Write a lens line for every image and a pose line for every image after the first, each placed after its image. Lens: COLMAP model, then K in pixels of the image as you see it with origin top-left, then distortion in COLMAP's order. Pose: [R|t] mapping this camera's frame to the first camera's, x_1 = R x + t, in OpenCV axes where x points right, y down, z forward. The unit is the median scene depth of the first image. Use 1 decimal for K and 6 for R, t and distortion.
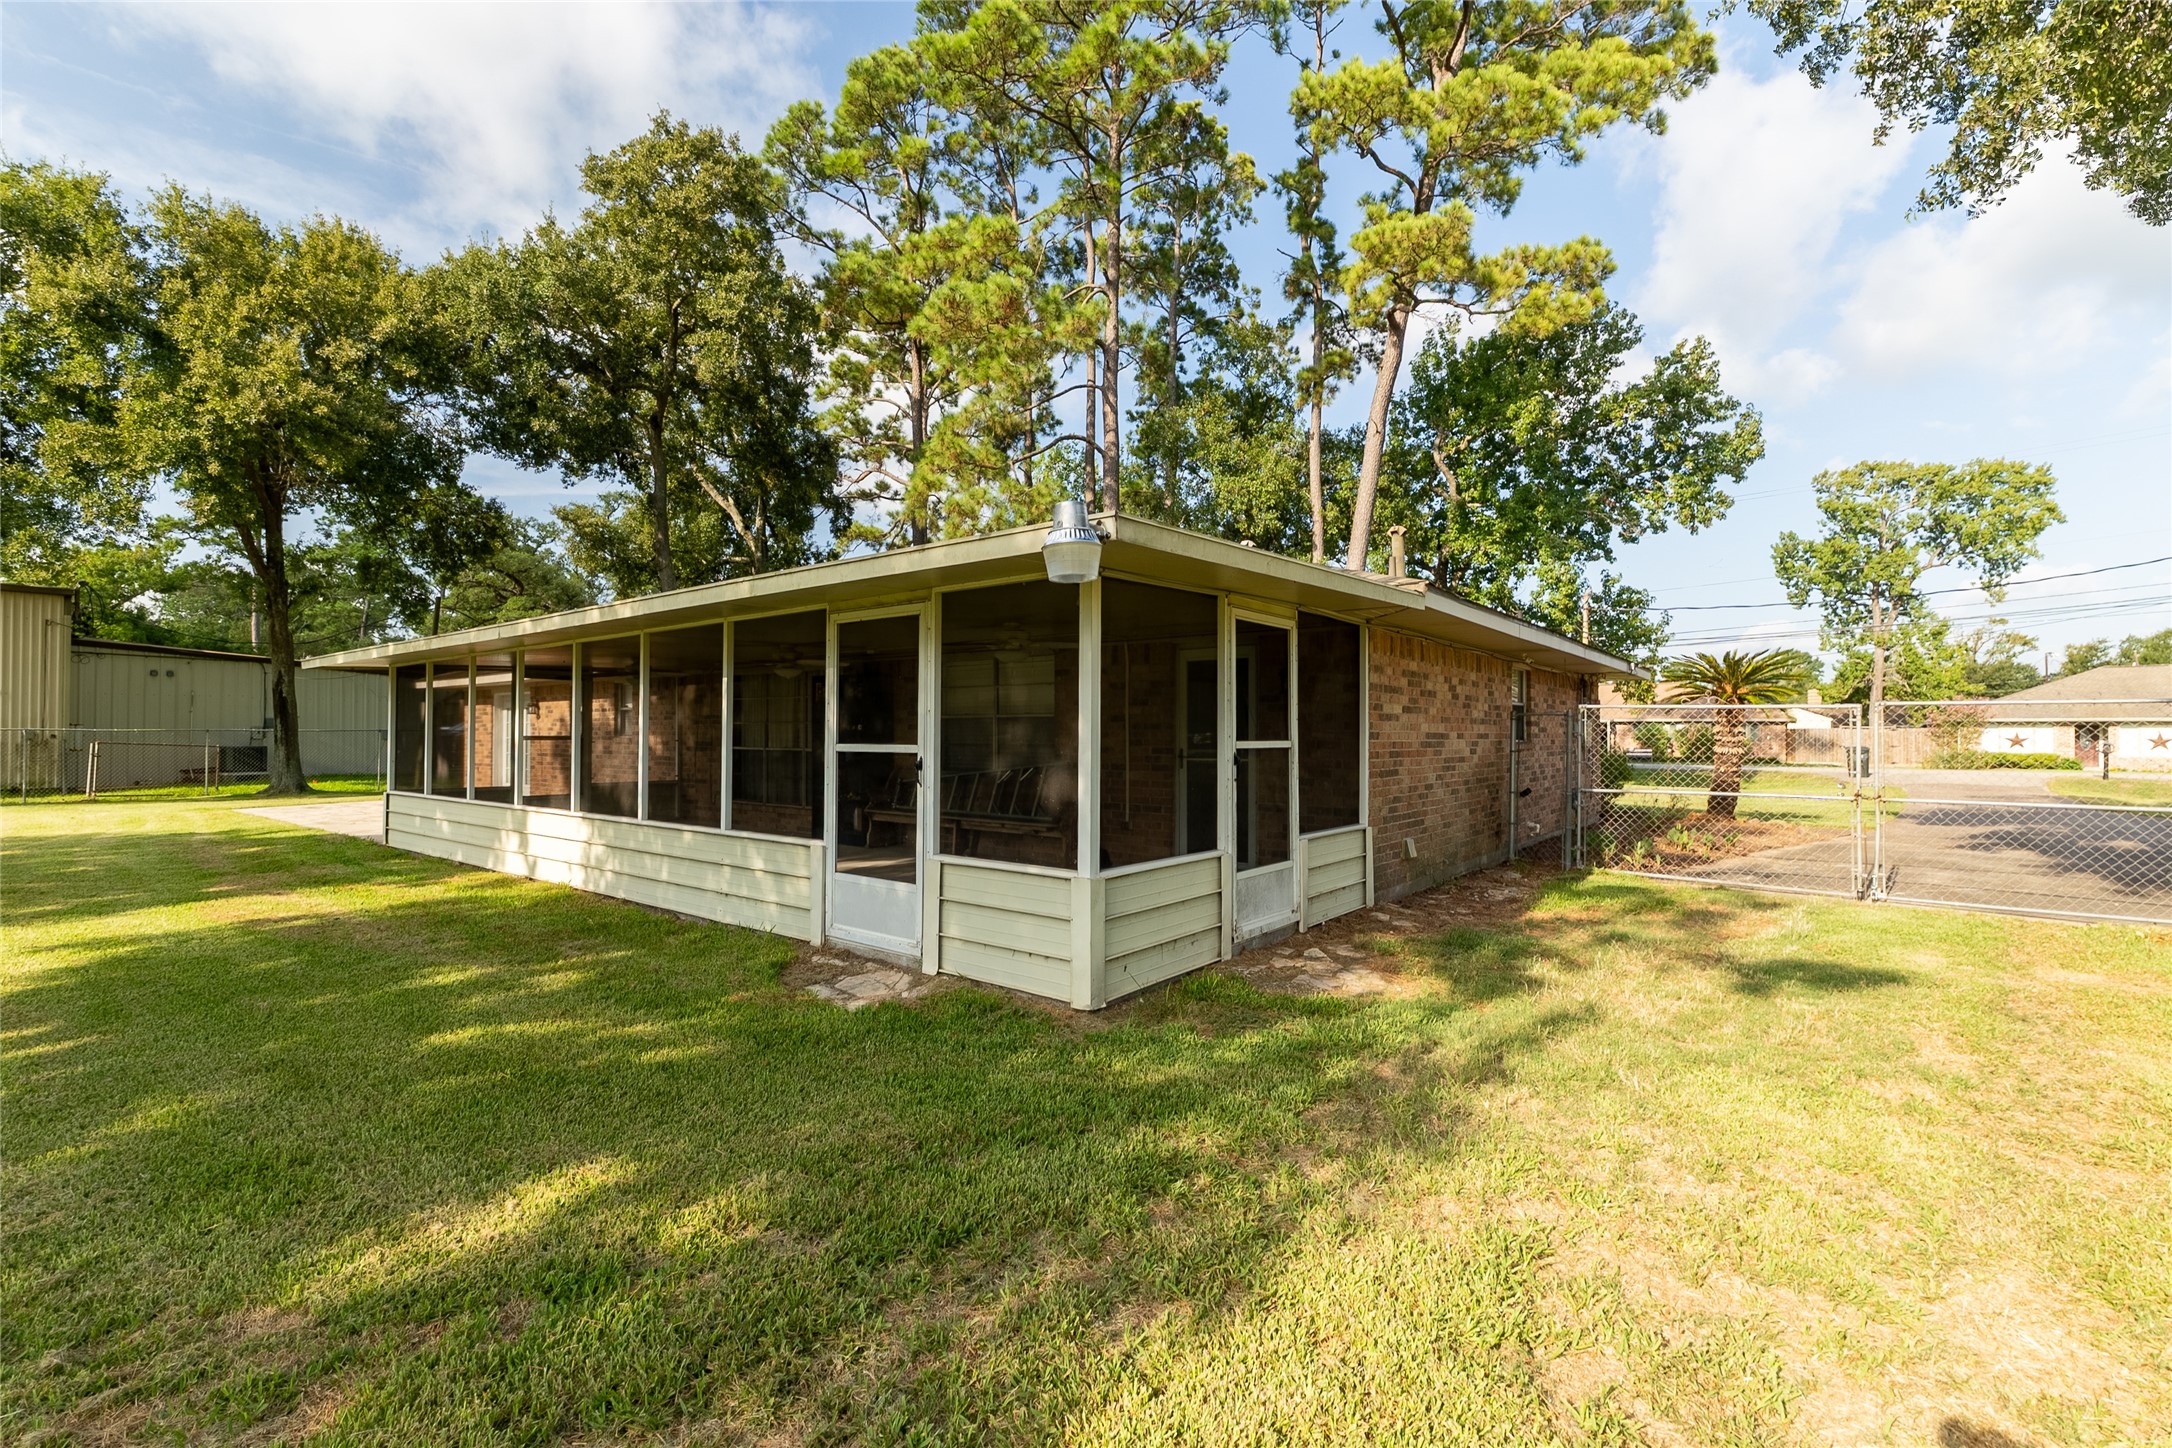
lens RADIAL K [[948.1, 0, 1080.7], [0, 948.1, 728.8], [0, 0, 1]] dist [0.008947, 0.000996]
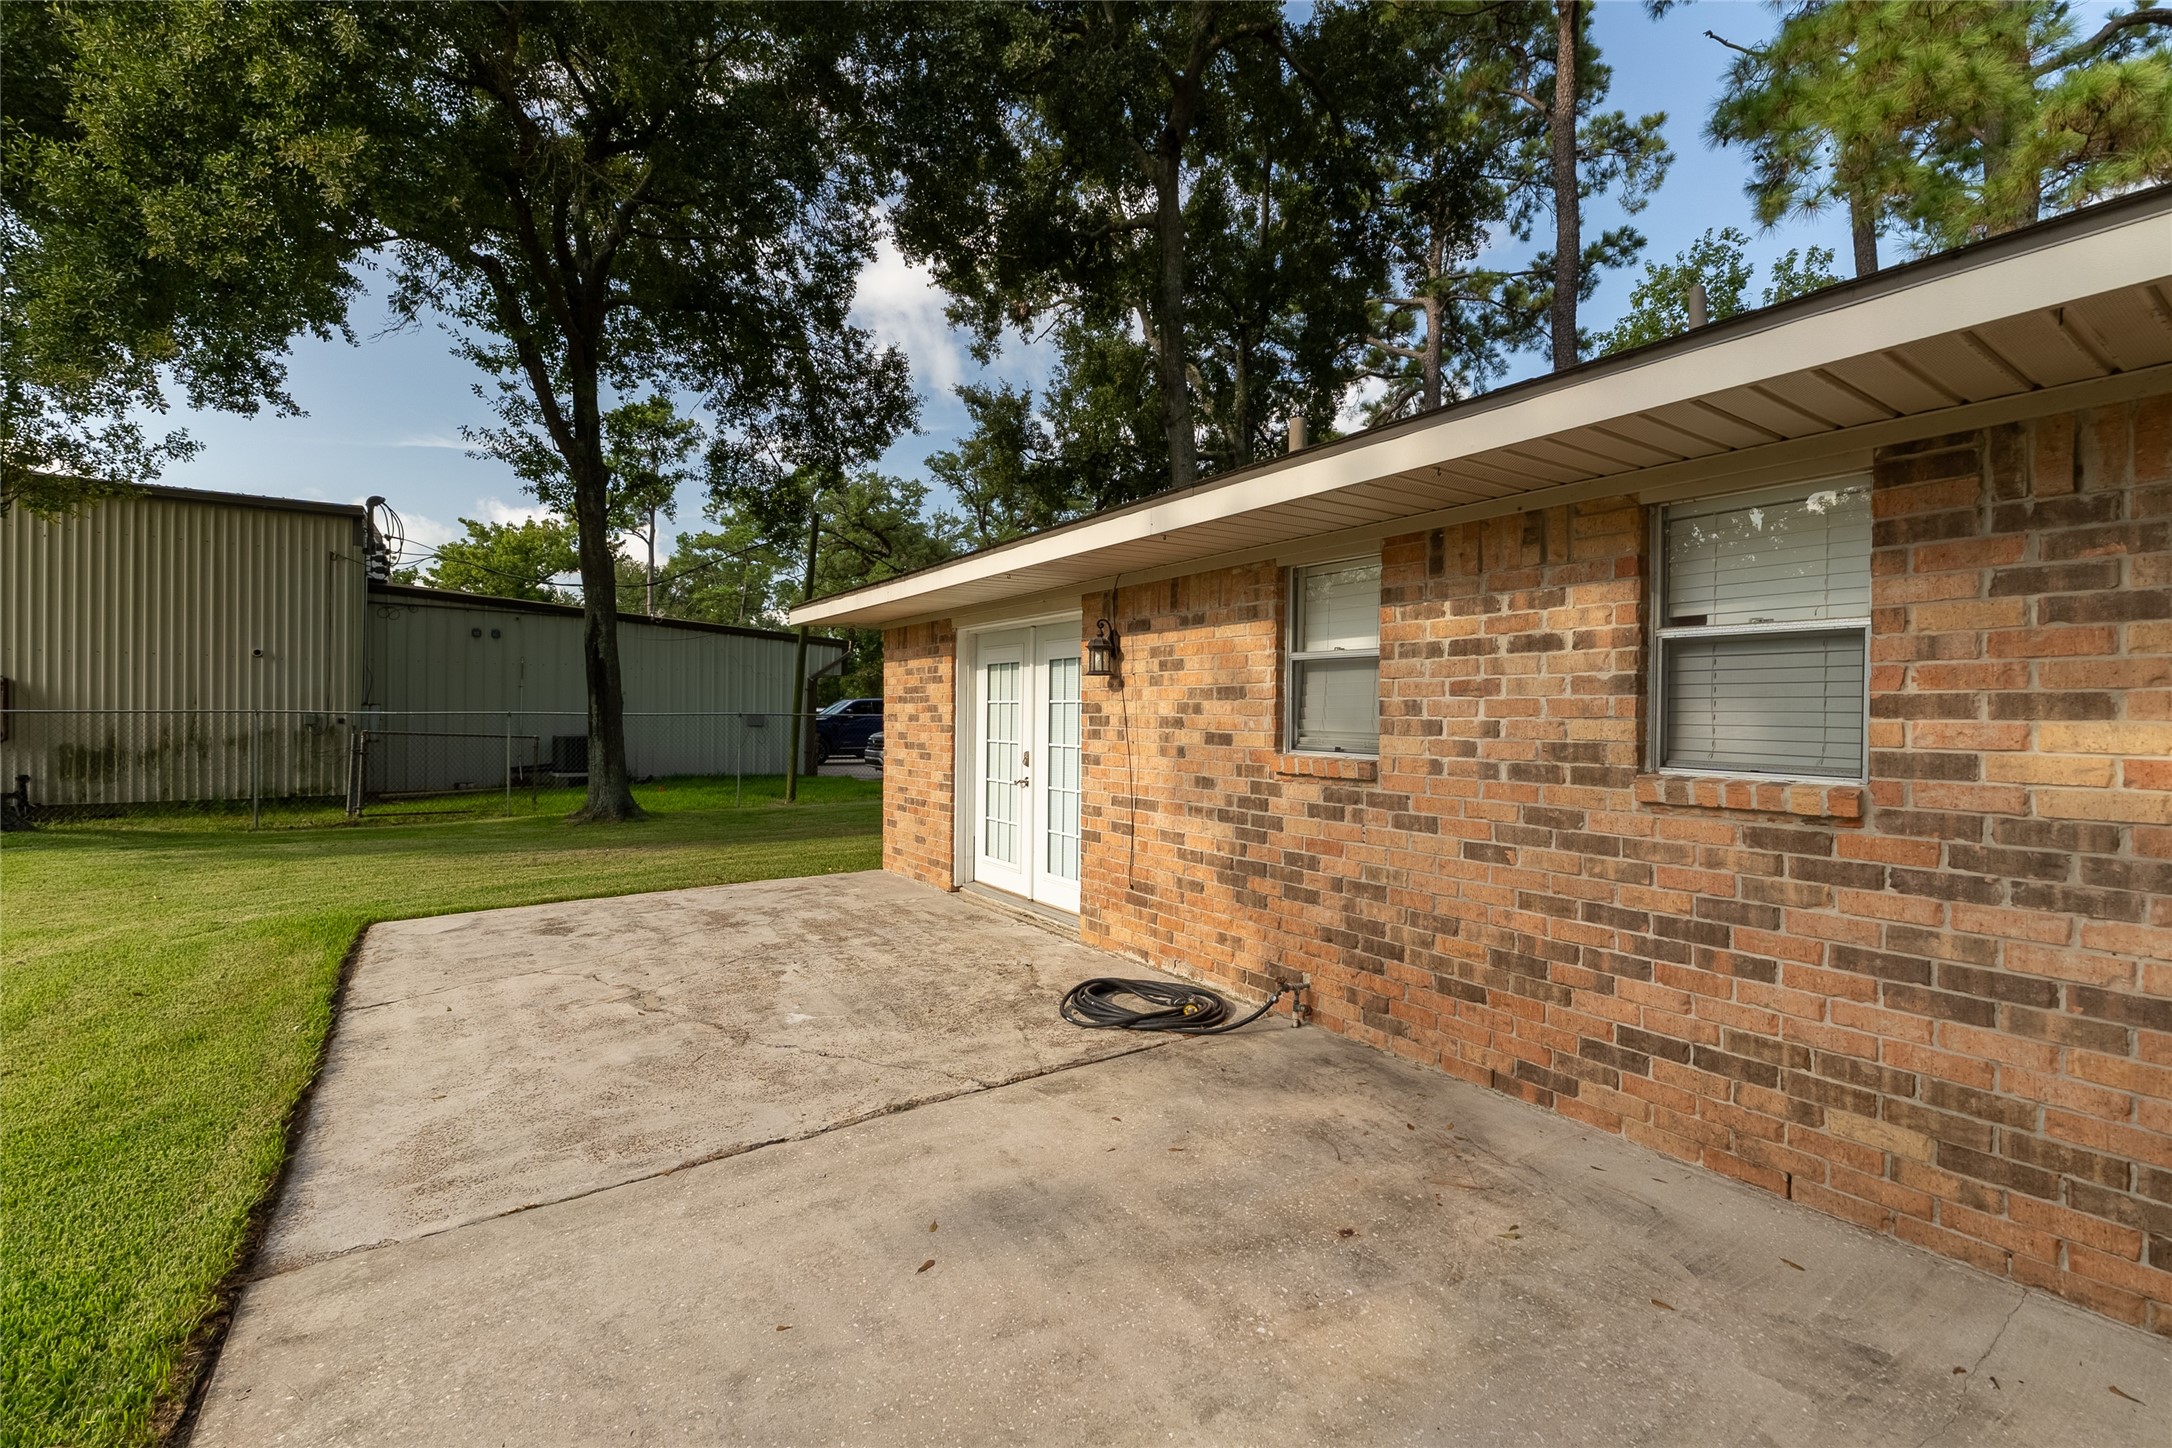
lens RADIAL K [[948.1, 0, 1093.1], [0, 948.1, 707.5], [0, 0, 1]] dist [0.008947, 0.000996]
pose [[0.956568, 0.001589, -0.291506, -0.323849], [-0.001953, 0.999998, -0.000956, -0.002571], [0.291504, 0.001483, 0.956568, 0.462429]]
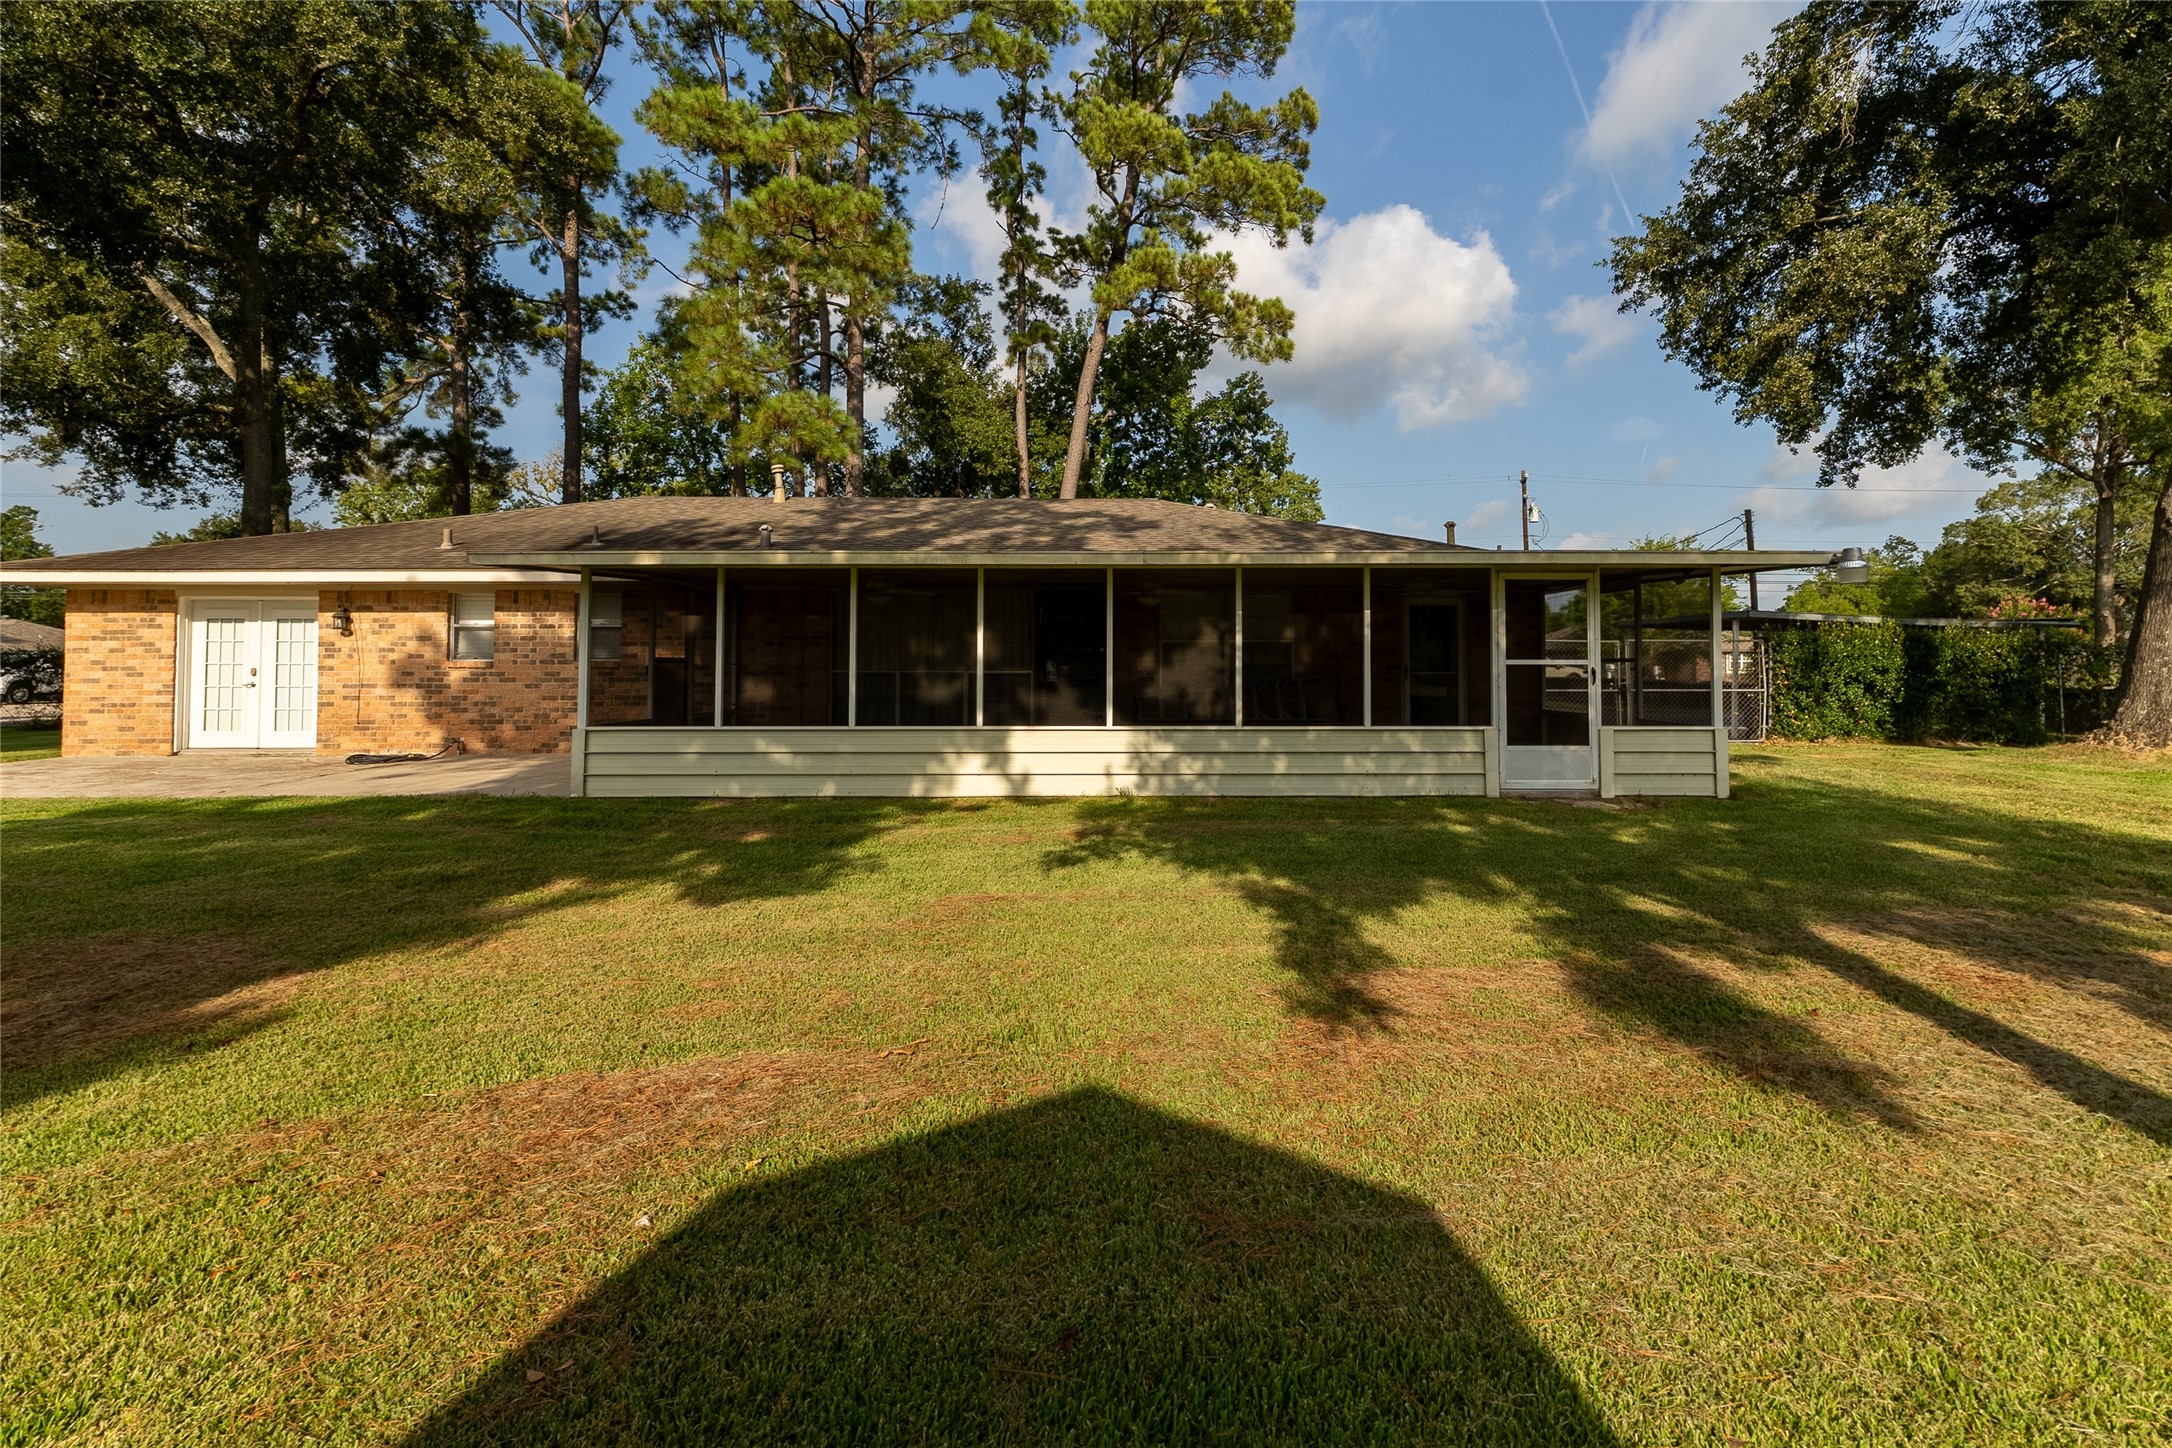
lens RADIAL K [[948.1, 0, 1118.2], [0, 948.1, 644.2], [0, 0, 1]] dist [0.008947, 0.000996]
pose [[0.779989, 0.007490, 0.625749, -0.379458], [-0.001289, 0.999945, -0.010362, 0.001788], [-0.625792, 0.007275, 0.779956, 0.049868]]
